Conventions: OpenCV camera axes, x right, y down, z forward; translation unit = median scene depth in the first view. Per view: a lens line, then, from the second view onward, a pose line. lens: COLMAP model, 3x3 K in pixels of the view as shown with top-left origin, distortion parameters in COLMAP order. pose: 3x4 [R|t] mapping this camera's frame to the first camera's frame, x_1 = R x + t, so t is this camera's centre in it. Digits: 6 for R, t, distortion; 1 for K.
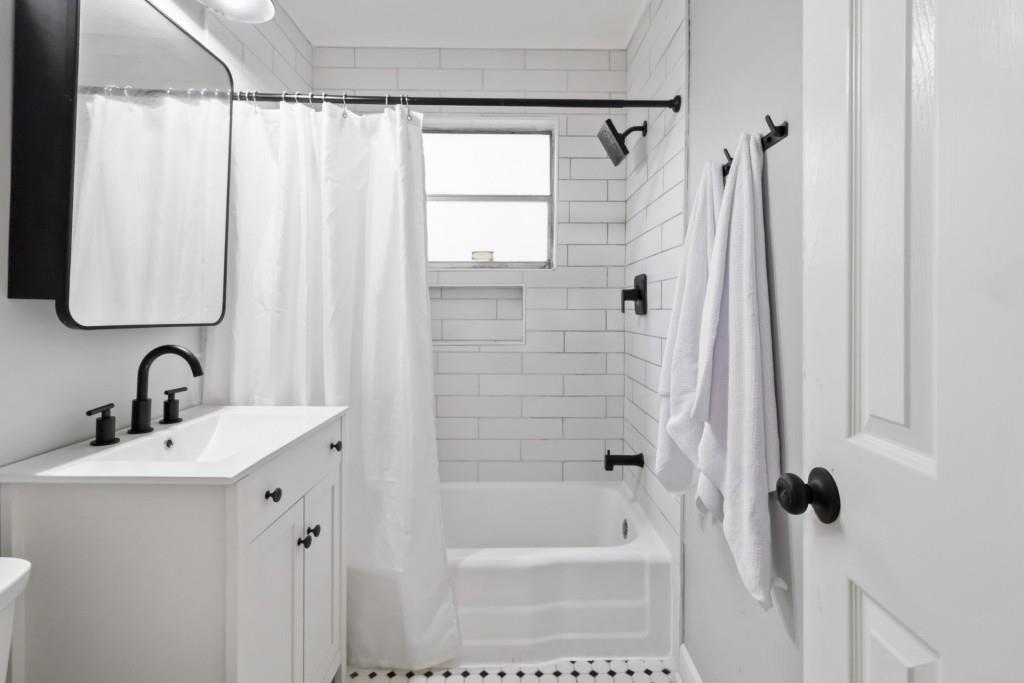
lens RADIAL K [[485.1, 0, 514.6], [0, 485.1, 311.0], [0, 0, 1]] dist [0.009114, 0.000603]
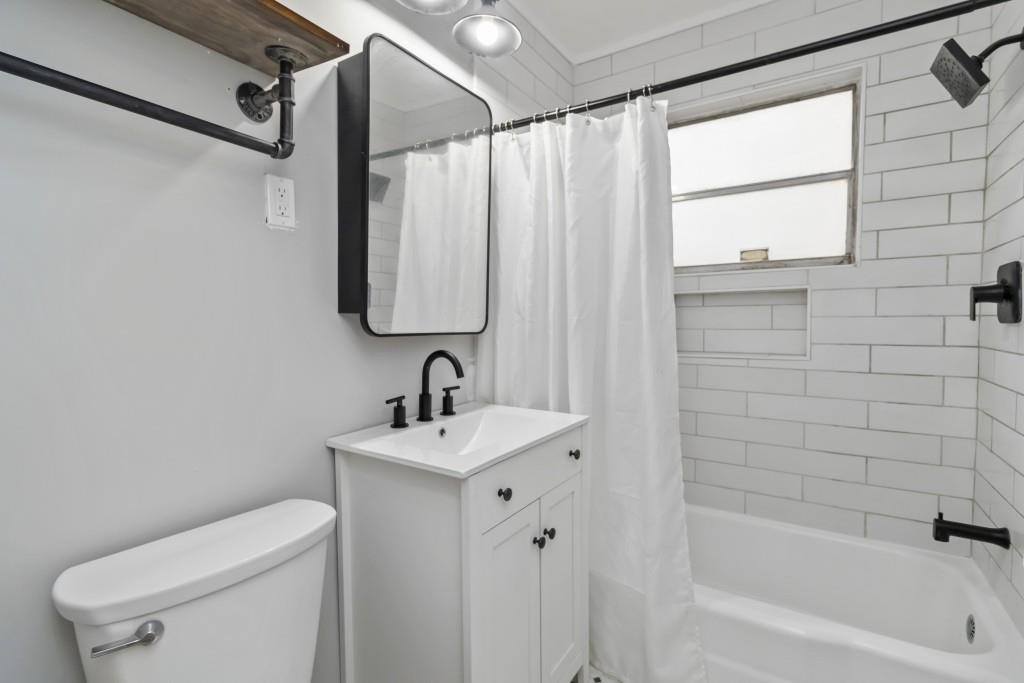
lens RADIAL K [[473.9, 0, 515.4], [0, 473.9, 335.4], [0, 0, 1]] dist [0.004304, 0.000694]
pose [[0.839597, 0.010666, -0.543105, 0.055842], [0.007359, 0.999492, 0.031005, -0.001059], [0.543160, -0.030029, 0.839092, 0.097590]]
